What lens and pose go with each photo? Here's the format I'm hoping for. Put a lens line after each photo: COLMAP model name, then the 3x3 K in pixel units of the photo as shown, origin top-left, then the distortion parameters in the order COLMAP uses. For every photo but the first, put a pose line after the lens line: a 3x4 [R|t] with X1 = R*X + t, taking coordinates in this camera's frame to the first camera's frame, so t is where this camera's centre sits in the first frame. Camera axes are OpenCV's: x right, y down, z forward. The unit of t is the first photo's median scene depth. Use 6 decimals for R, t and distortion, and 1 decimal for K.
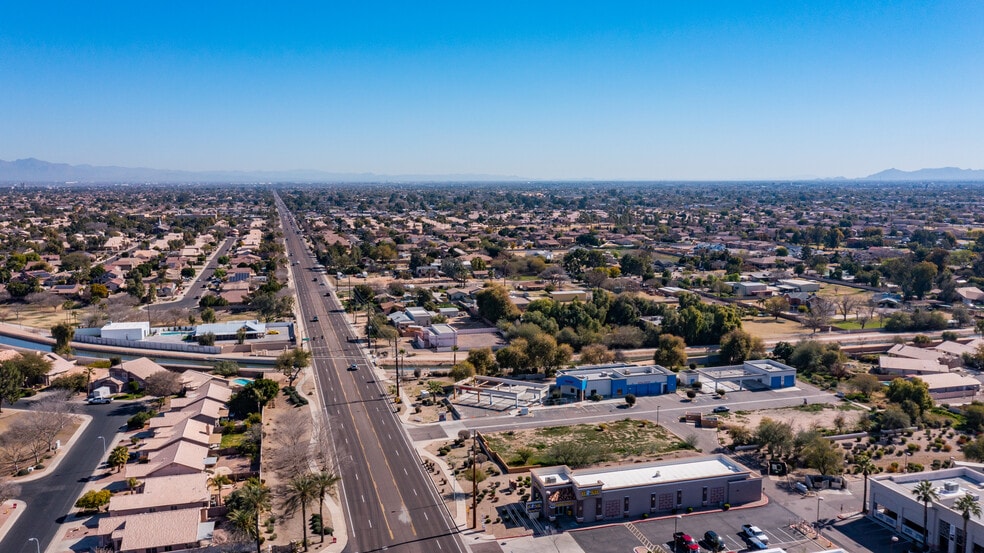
lens RADIAL K [[767.4, 0, 492.0], [0, 767.4, 276.5], [0, 0, 1]] dist [-0.004608, 0.005761]
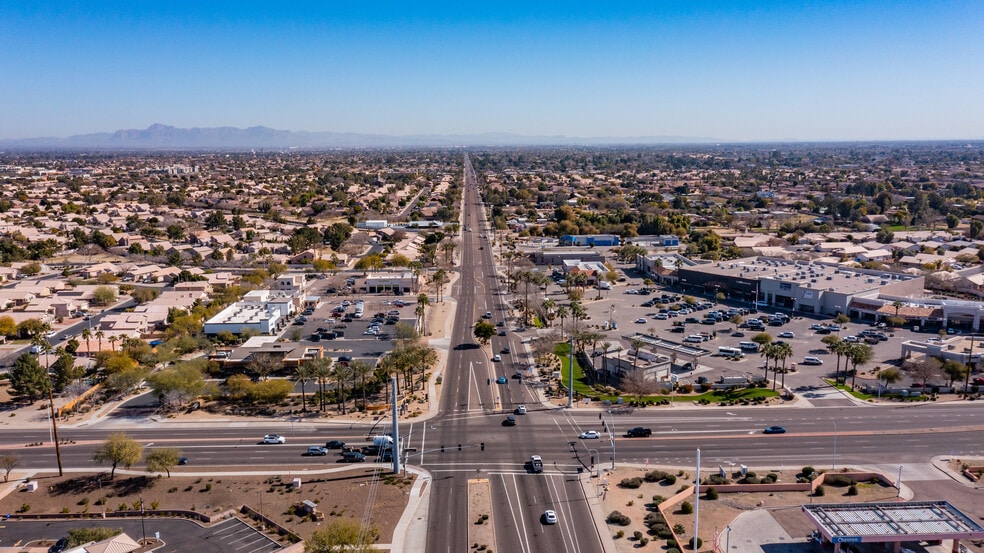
lens RADIAL K [[767.4, 0, 492.0], [0, 767.4, 276.5], [0, 0, 1]] dist [-0.004608, 0.005761]
pose [[0.970001, 0.032278, -0.240950, 0.099183], [-0.020564, 0.998488, 0.050975, 0.032457], [0.242231, -0.044491, 0.969198, -0.286269]]
